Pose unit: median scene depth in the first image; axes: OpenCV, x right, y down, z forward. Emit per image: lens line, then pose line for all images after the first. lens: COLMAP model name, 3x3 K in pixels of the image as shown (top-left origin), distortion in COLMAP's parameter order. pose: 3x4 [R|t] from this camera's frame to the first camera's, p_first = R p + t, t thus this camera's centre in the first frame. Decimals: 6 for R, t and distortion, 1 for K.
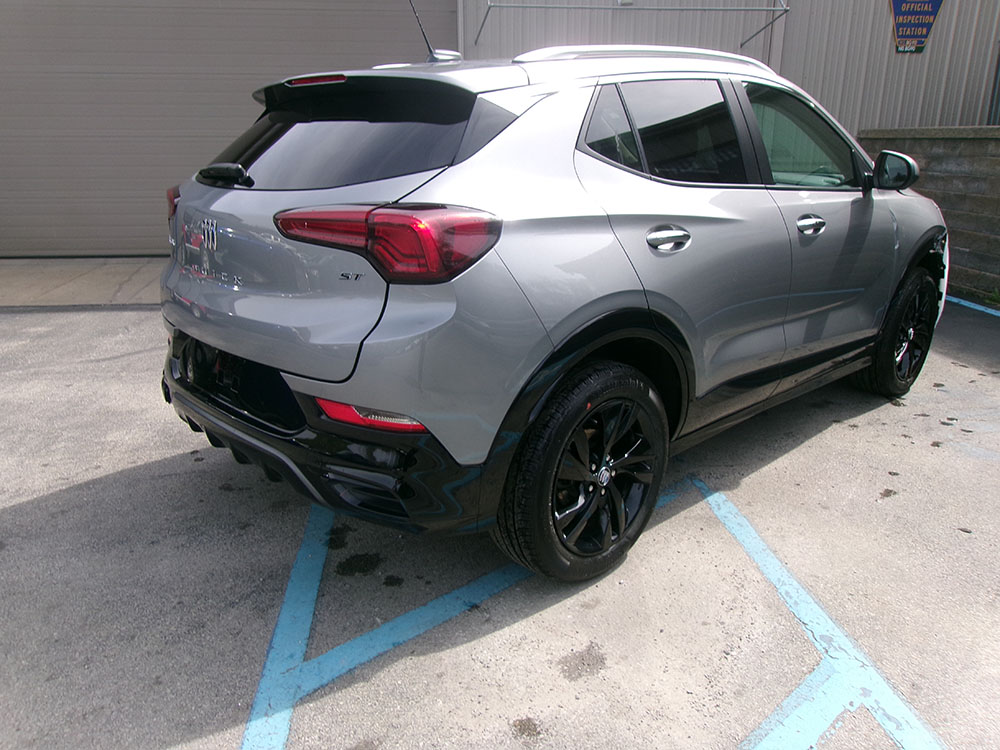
lens RADIAL K [[763.4, 0, 495.4], [0, 763.4, 378.6], [0, 0, 1]] dist [-0.003421, 0.000345]
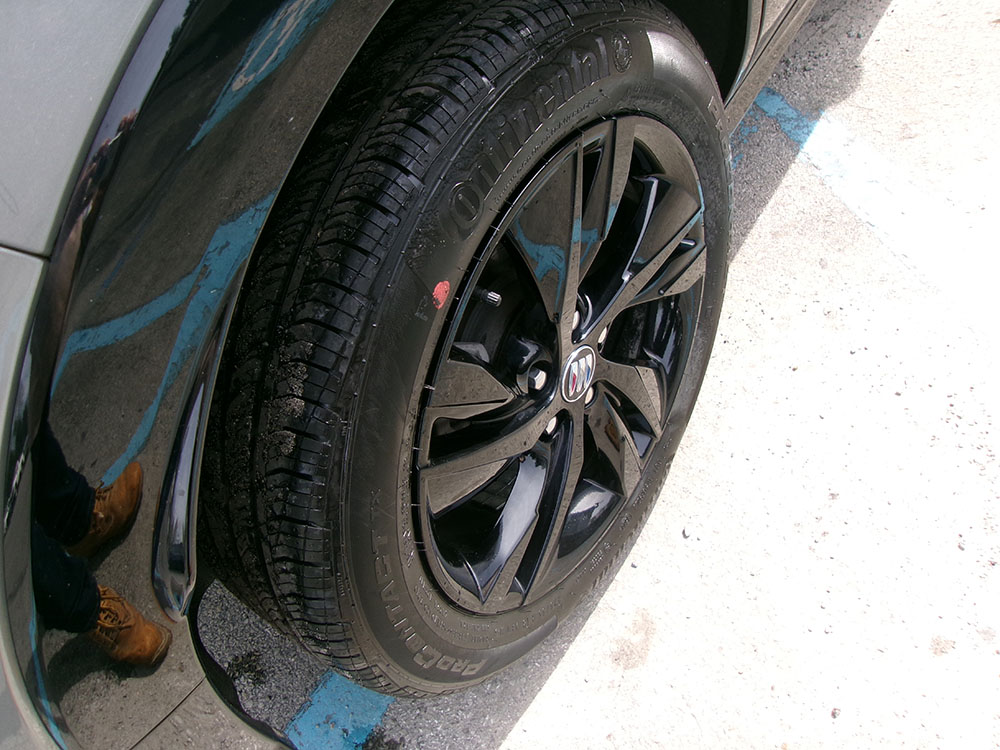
lens RADIAL K [[763.4, 0, 495.4], [0, 763.4, 378.6], [0, 0, 1]] dist [-0.003421, 0.000345]
pose [[0.936834, -0.341098, -0.077419, 0.128569], [0.318851, 0.741838, 0.589924, -0.061044], [-0.143789, -0.577347, 0.803738, 0.732595]]
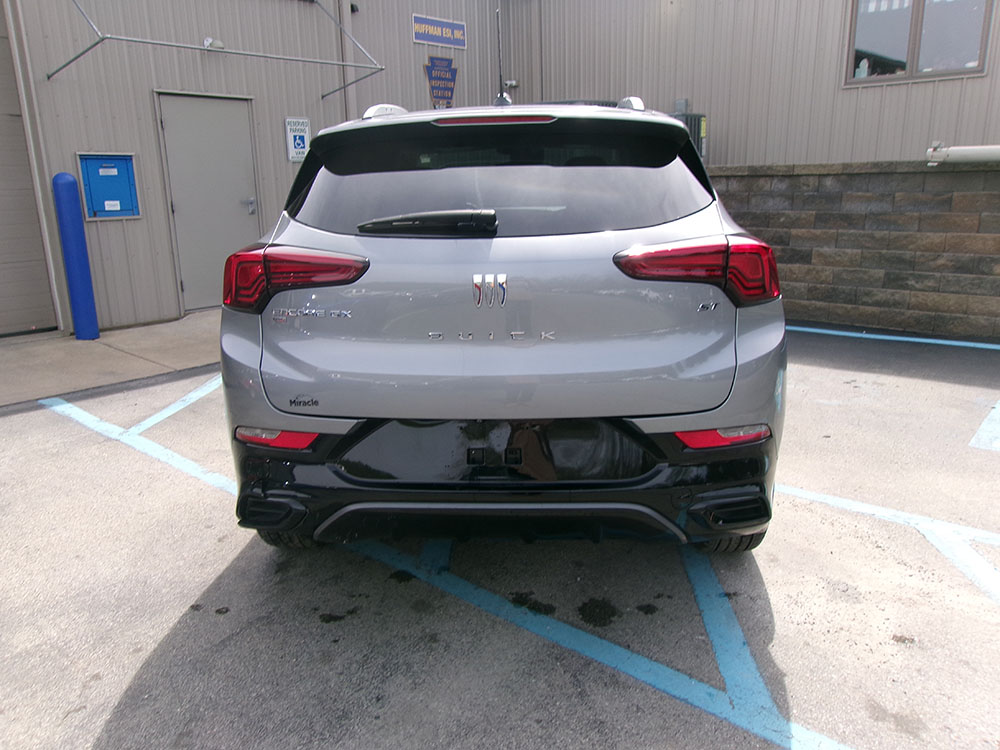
lens RADIAL K [[763.4, 0, 495.4], [0, 763.4, 378.6], [0, 0, 1]] dist [-0.003421, 0.000345]
pose [[0.728933, -0.184751, 0.659185, -0.886763], [0.222448, 0.974566, 0.027158, -0.105226], [-0.647437, 0.126838, 0.751491, 0.326625]]
